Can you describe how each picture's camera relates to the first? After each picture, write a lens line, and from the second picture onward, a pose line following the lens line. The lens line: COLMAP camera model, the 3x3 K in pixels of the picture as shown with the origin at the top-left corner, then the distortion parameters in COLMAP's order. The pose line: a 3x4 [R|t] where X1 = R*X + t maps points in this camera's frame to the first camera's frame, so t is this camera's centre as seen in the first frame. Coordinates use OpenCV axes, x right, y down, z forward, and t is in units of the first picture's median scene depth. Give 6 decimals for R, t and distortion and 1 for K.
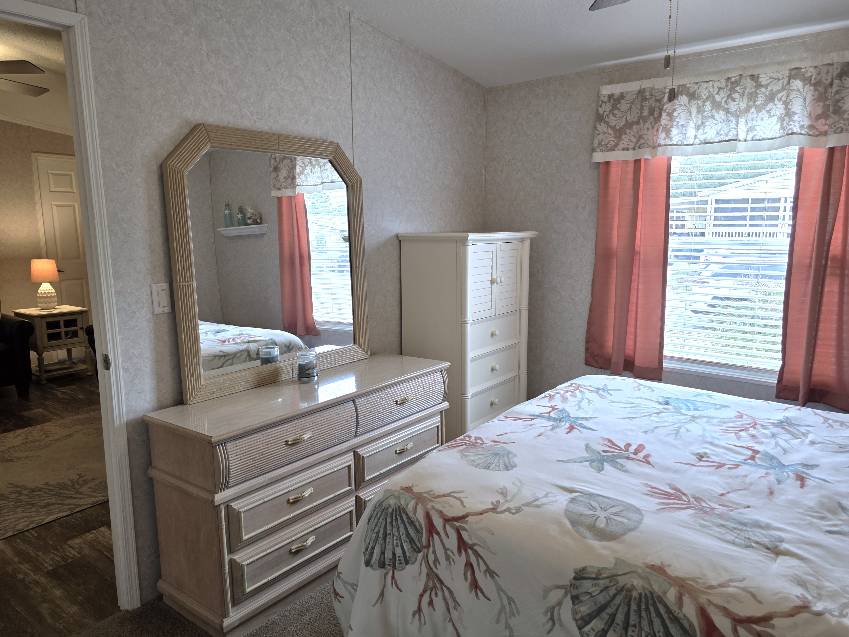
lens RADIAL K [[606.3, 0, 424.5], [0, 606.3, 318.5], [0, 0, 1]] dist [0.025954, -0.001116]
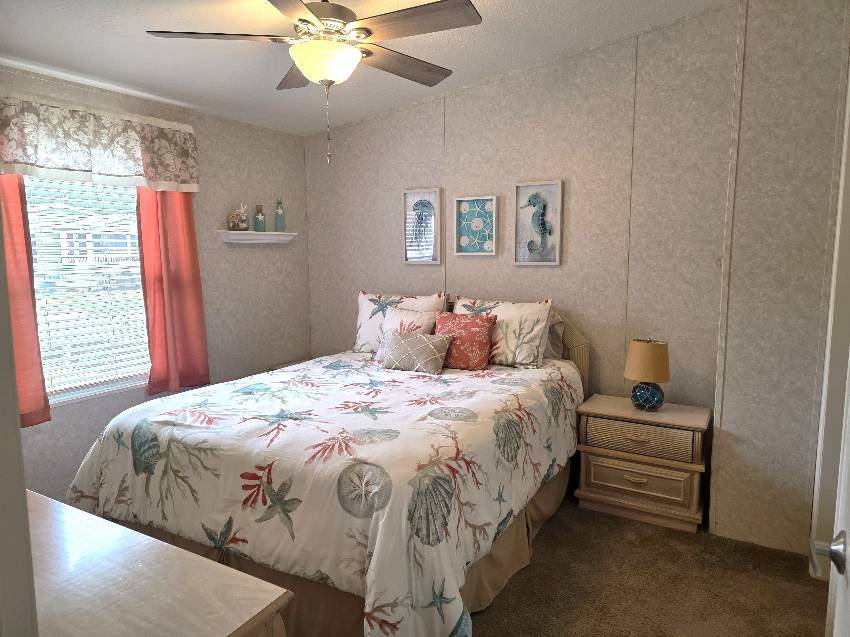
lens RADIAL K [[577.4, 0, 422.1], [0, 577.4, 322.2], [0, 0, 1]] dist [0.080361, -0.074050]
pose [[-0.149716, -0.120815, 0.981320, -0.963685], [0.164654, 0.975601, 0.145231, -0.137608], [-0.974923, 0.183322, -0.126170, 0.952987]]
